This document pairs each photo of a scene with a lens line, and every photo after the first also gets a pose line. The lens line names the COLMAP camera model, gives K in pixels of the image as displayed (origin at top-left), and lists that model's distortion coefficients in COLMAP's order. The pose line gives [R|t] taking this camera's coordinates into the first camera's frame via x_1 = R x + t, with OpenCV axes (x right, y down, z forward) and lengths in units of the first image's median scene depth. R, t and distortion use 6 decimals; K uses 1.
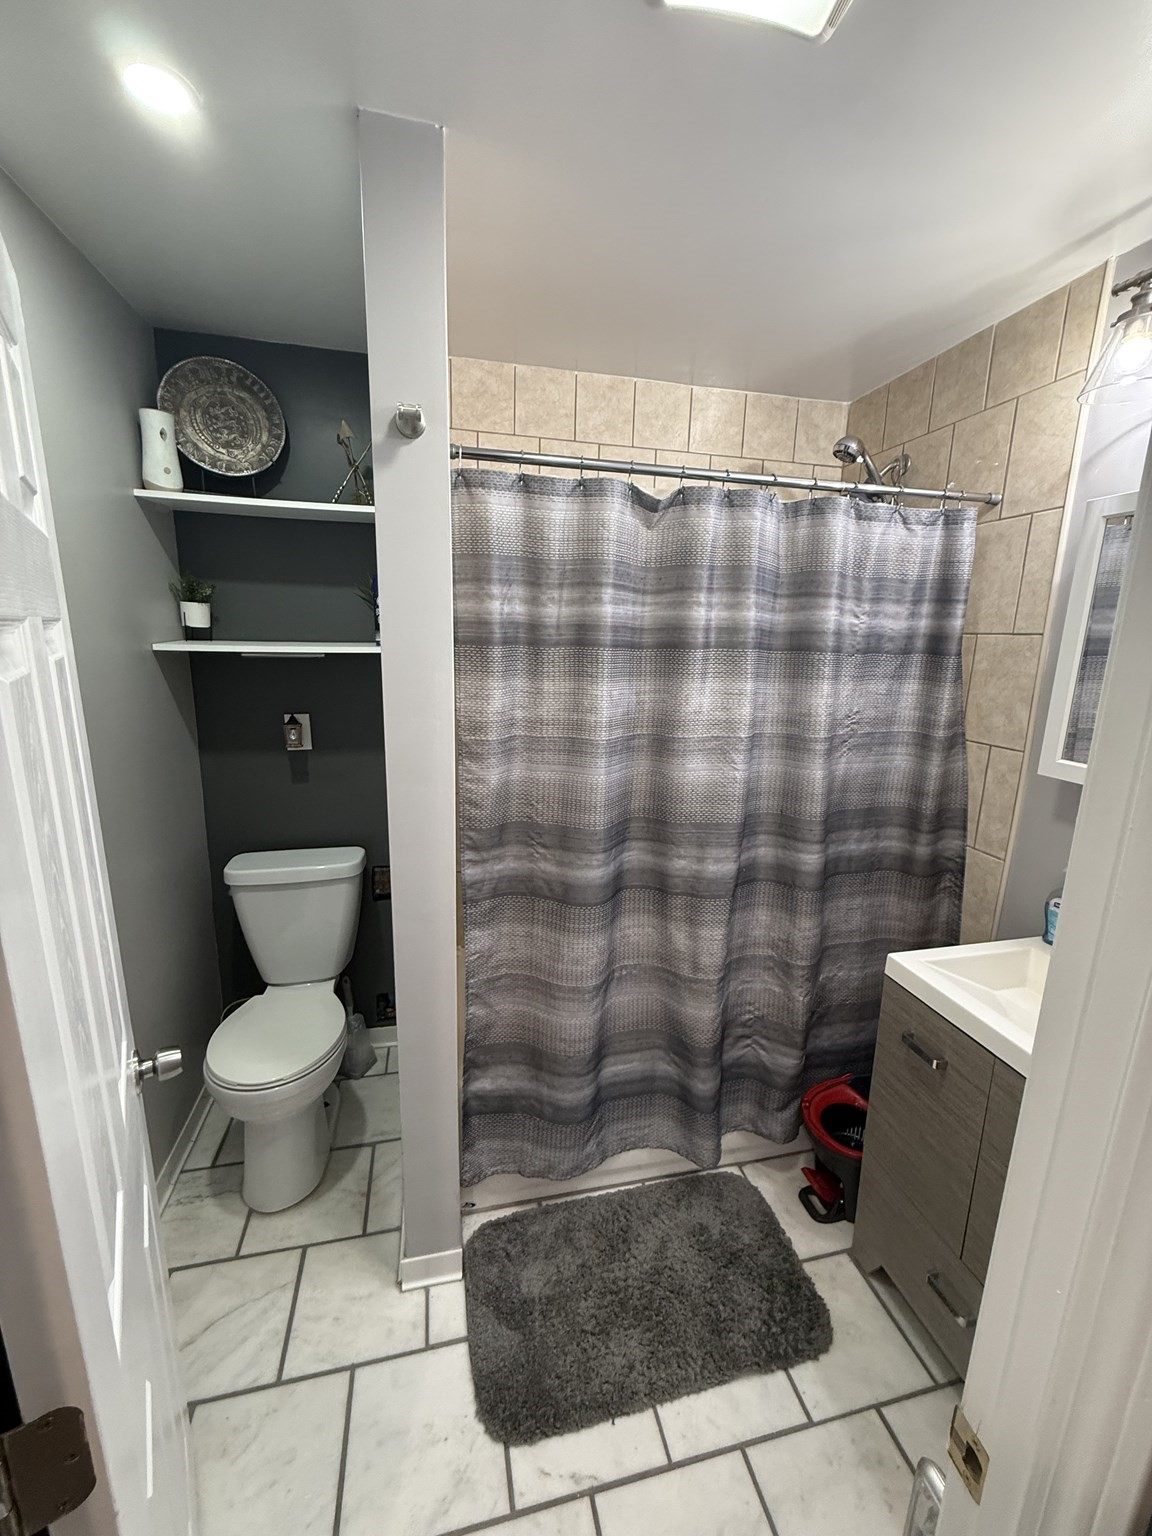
lens RADIAL K [[613.3, 0, 577.2], [0, 613.3, 767.8], [0, 0, 1]] dist [0.002497, -0.000622]
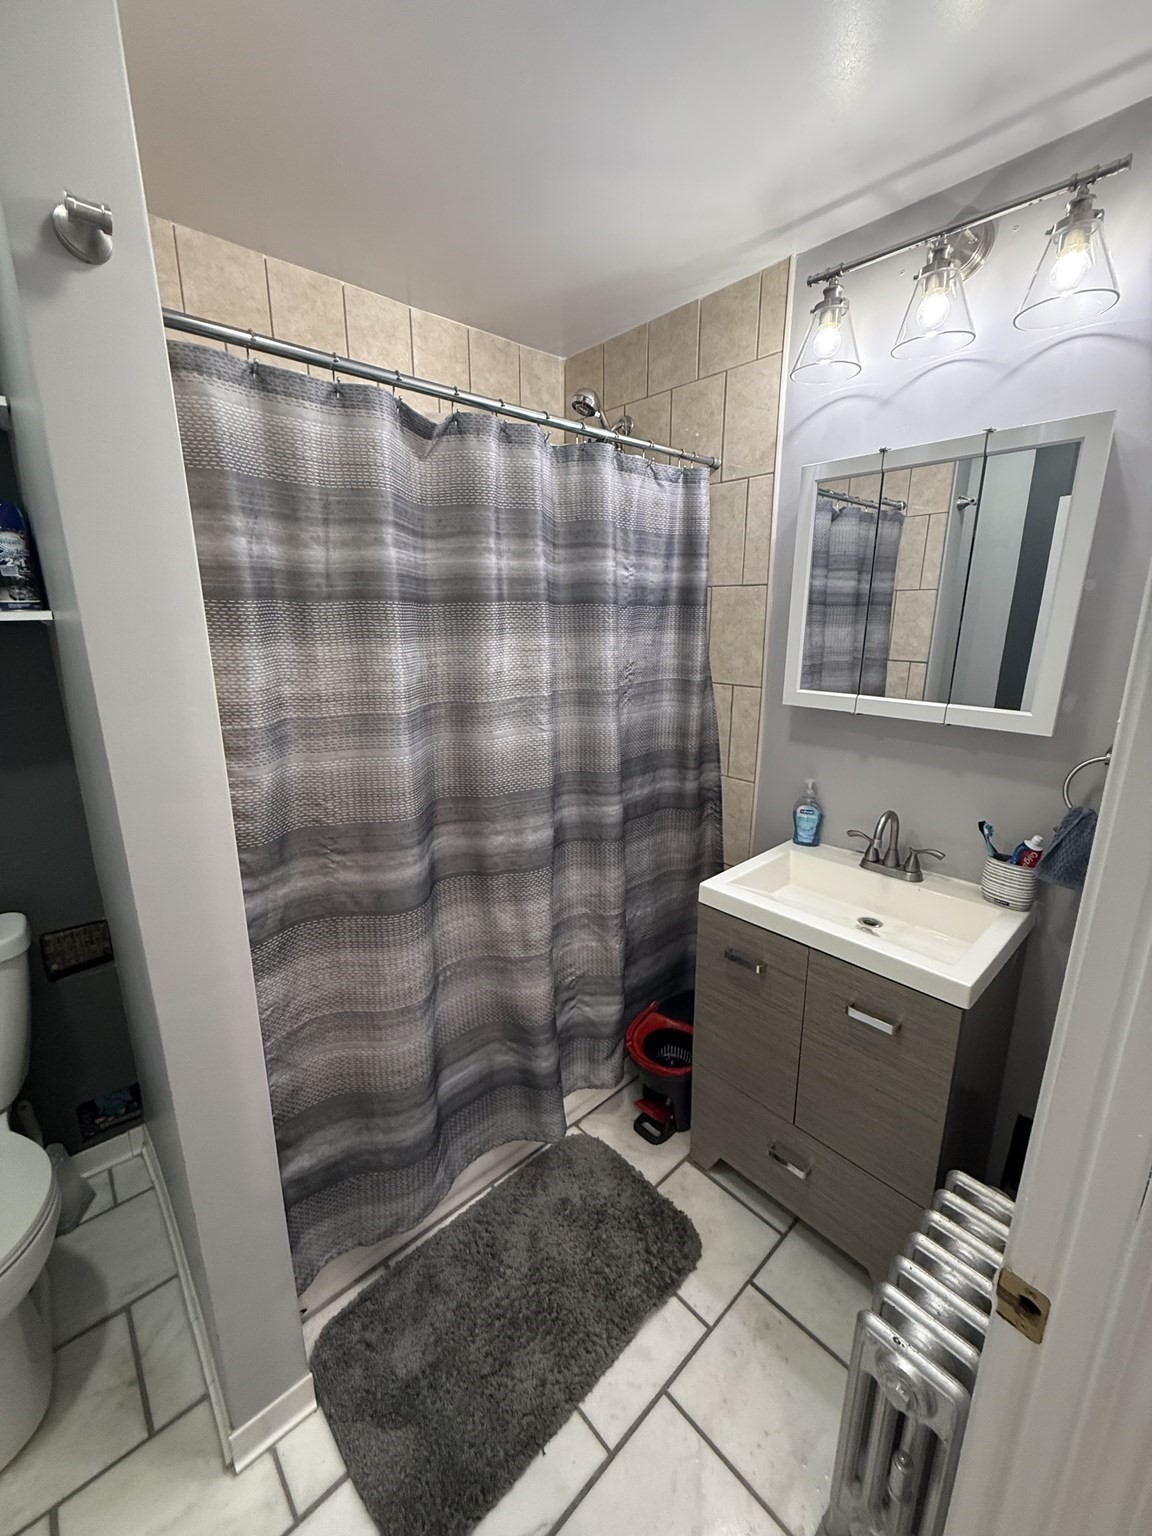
lens RADIAL K [[613.3, 0, 578.2], [0, 613.3, 767.9], [0, 0, 1]] dist [0.002497, -0.000622]
pose [[0.871333, -0.143142, 0.469349, -0.144592], [0.123471, 0.989688, 0.072614, -0.002495], [-0.474903, -0.005320, 0.880022, 0.141309]]
